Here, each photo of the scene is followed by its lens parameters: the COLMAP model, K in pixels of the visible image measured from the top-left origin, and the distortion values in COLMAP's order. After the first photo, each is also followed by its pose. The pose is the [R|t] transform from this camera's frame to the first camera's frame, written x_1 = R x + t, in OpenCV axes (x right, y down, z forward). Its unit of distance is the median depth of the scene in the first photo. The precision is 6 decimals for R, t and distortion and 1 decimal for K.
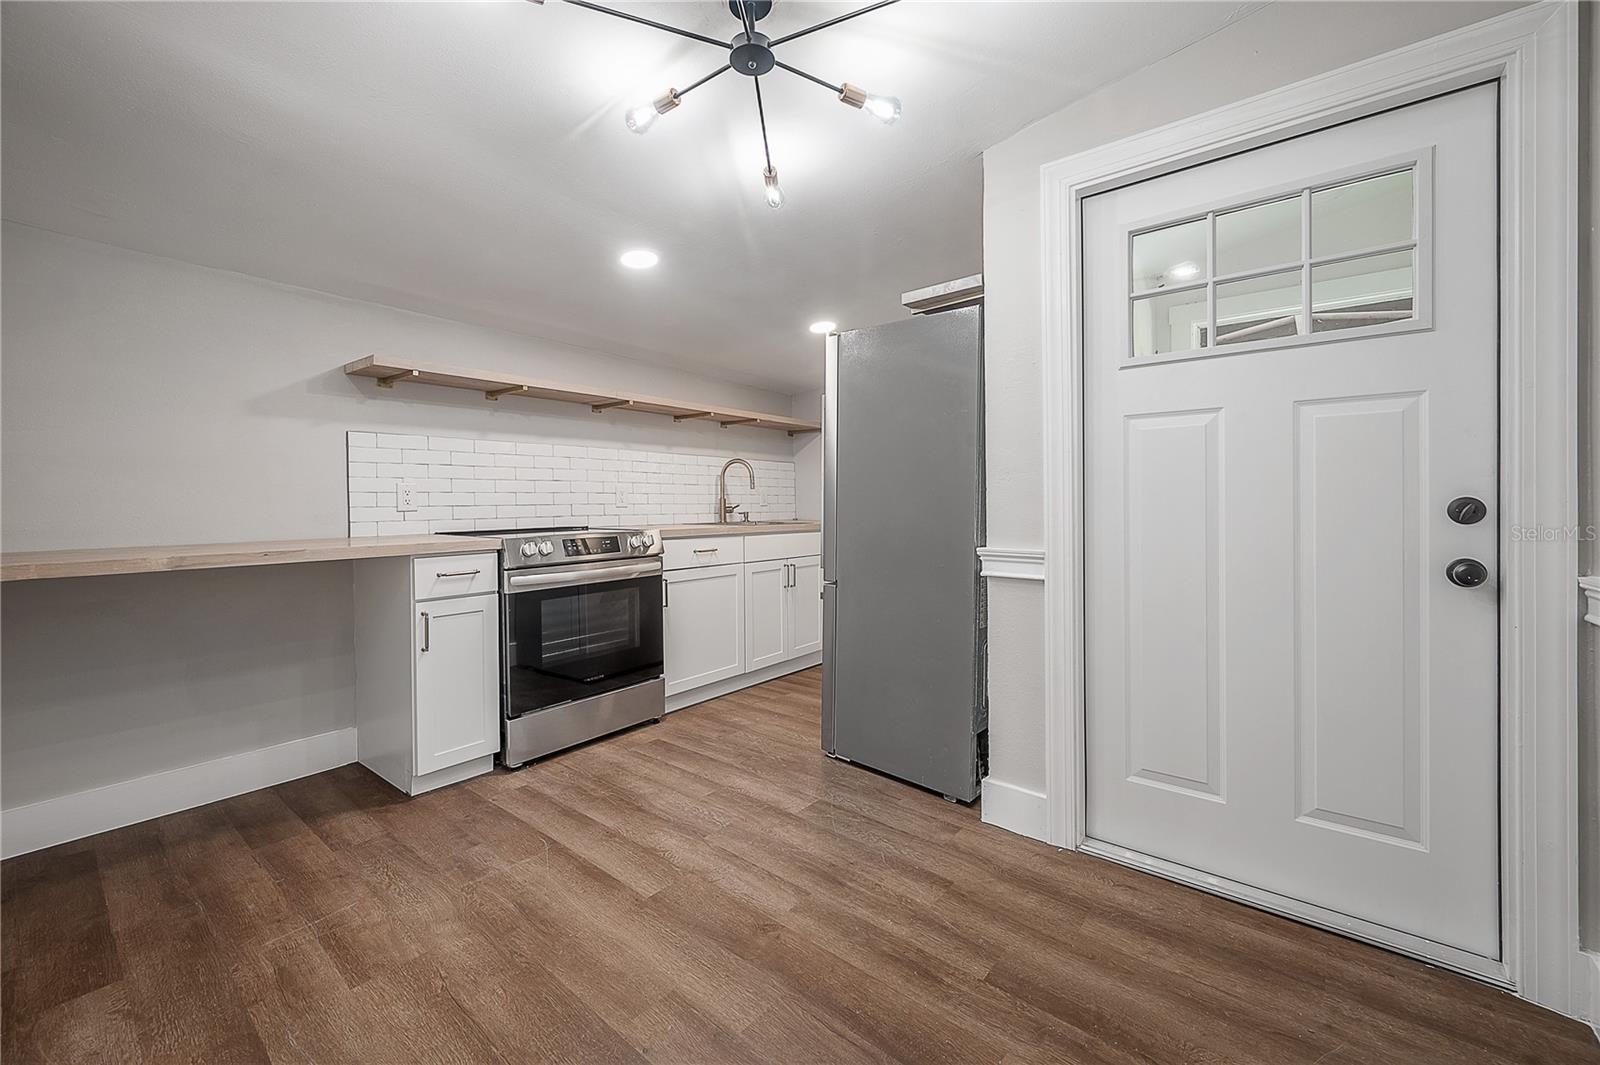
lens RADIAL K [[630.8, 0, 801.5], [0, 630.8, 509.2], [0, 0, 1]] dist [0.000345, 0.000048]
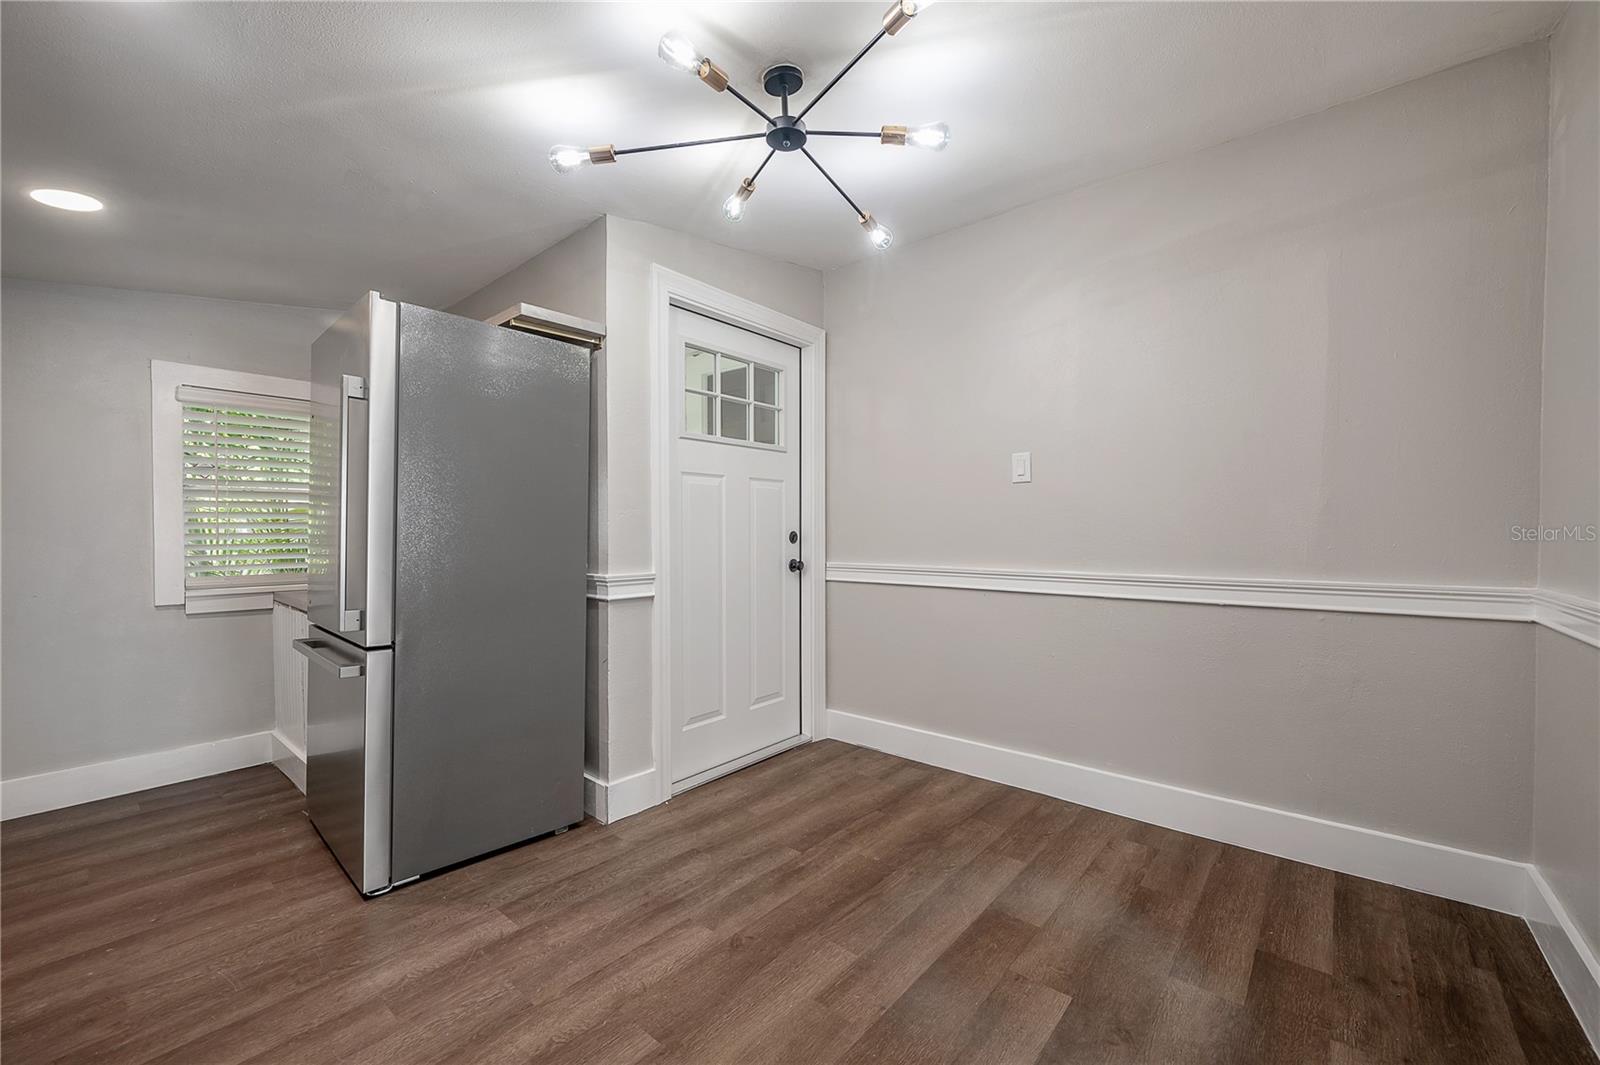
lens RADIAL K [[622.6, 0, 804.8], [0, 622.6, 537.6], [0, 0, 1]] dist [-0.000127, 0.000010]
pose [[0.033913, -0.010089, 0.999374, -0.650072], [0.009368, 0.999908, 0.009776, -0.009756], [-0.999381, 0.009030, 0.034005, 0.513065]]
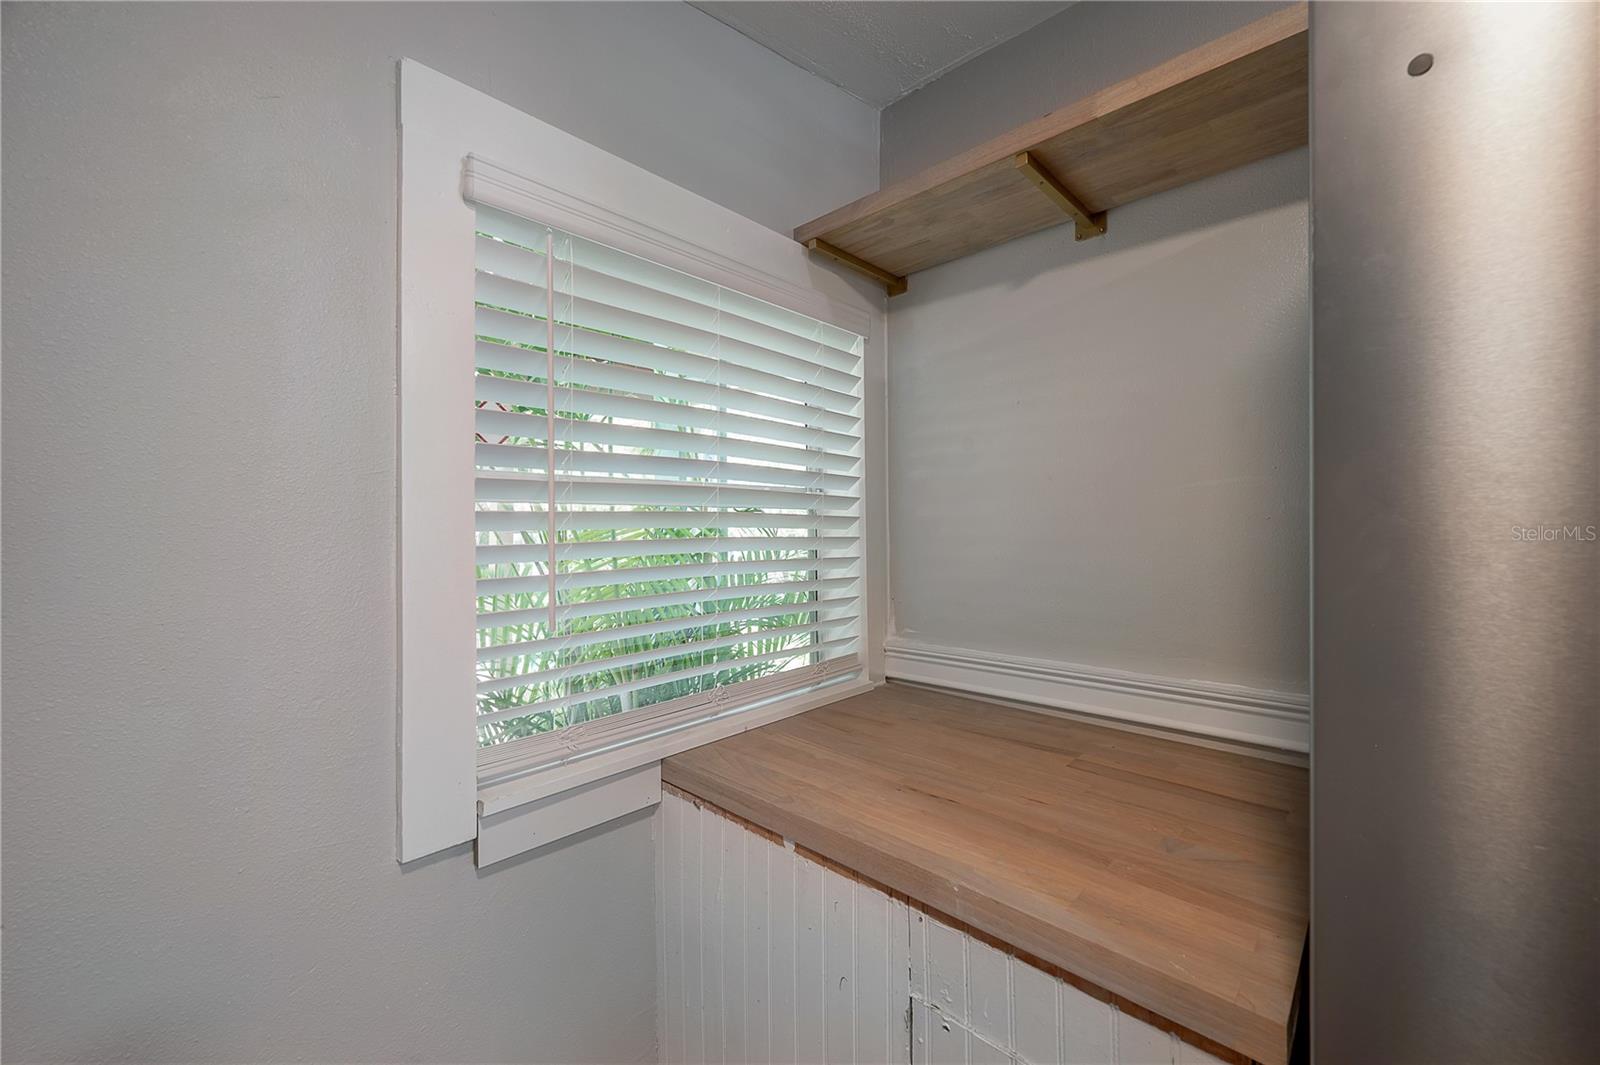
lens RADIAL K [[641.7, 0, 807.6], [0, 641.7, 518.6], [0, 0, 1]] dist [0.000505, -0.000163]
pose [[0.065256, 0.008262, 0.997834, 0.059323], [0.009480, 0.999915, -0.008899, -0.066605], [-0.997824, 0.010040, 0.065172, 1.432189]]
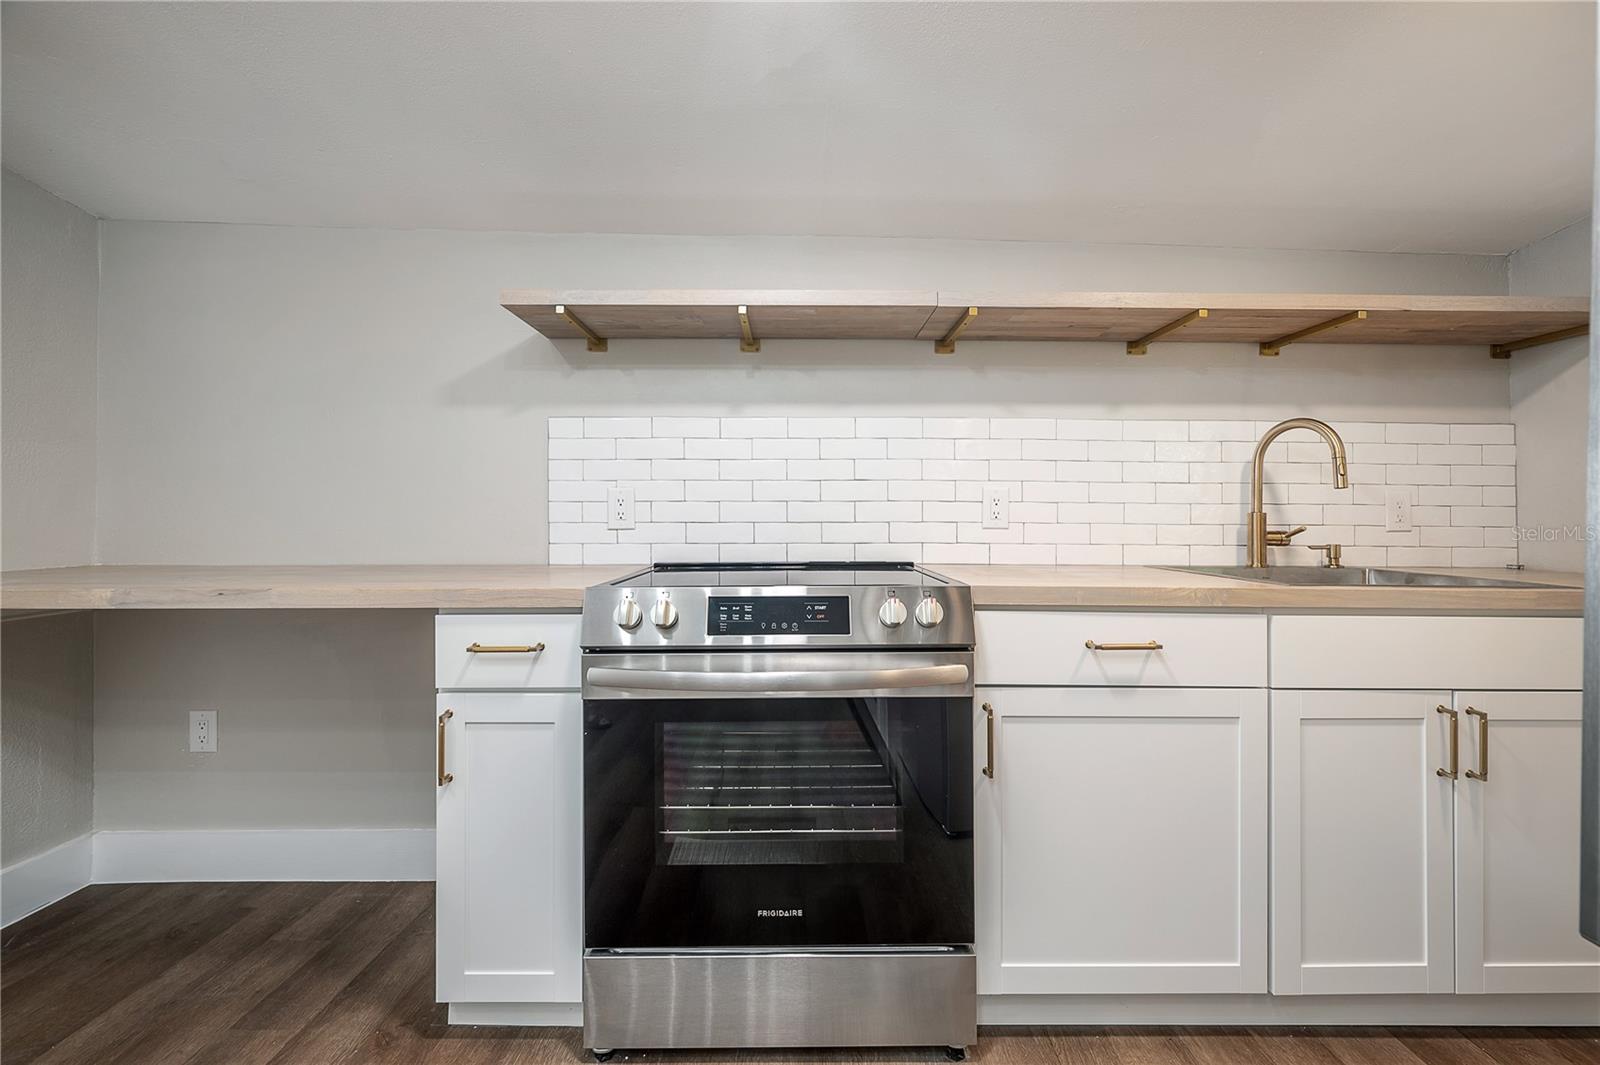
lens RADIAL K [[636.7, 0, 806.0], [0, 636.7, 516.0], [0, 0, 1]] dist [-0.000112, -0.000254]
pose [[0.632375, 0.005112, -0.774645, 0.034382], [-0.016773, 0.999834, -0.007095, -0.010597], [0.774481, 0.017480, 0.632356, 0.809448]]
